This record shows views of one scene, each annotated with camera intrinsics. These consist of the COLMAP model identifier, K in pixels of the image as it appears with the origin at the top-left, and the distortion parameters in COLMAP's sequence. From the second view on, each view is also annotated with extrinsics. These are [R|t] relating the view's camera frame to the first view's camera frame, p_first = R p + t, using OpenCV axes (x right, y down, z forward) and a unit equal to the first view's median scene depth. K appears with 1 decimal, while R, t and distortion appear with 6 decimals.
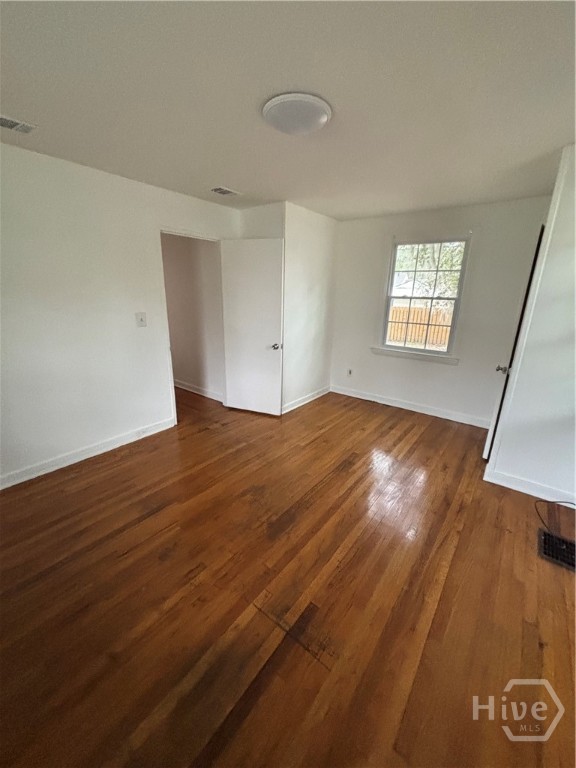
lens RADIAL K [[310.8, 0, 288.0], [0, 310.8, 381.2], [0, 0, 1]] dist [-0.003288, 0.001957]
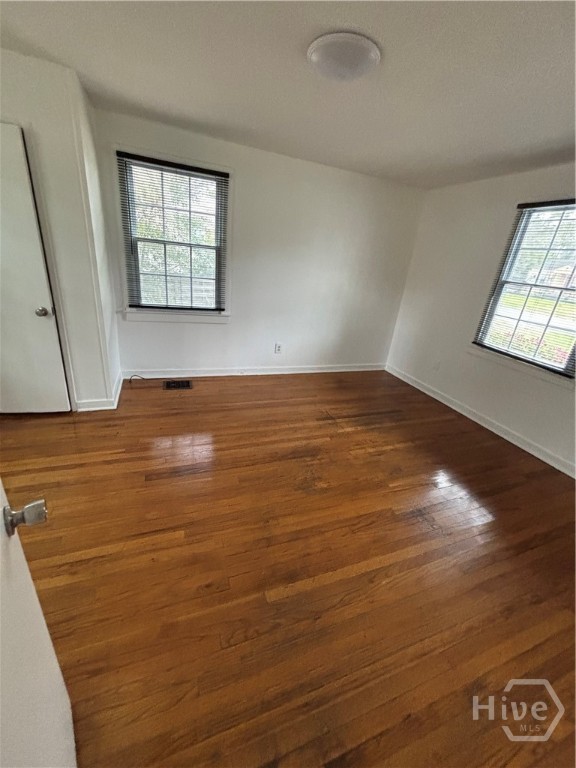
lens RADIAL K [[310.8, 0, 286.2], [0, 310.8, 383.3], [0, 0, 1]] dist [-0.003288, 0.001957]
pose [[-0.849770, -0.298702, 0.434360, -0.494114], [0.026366, 0.798857, 0.600943, -0.598587], [-0.526494, 0.522115, -0.670969, 2.104231]]
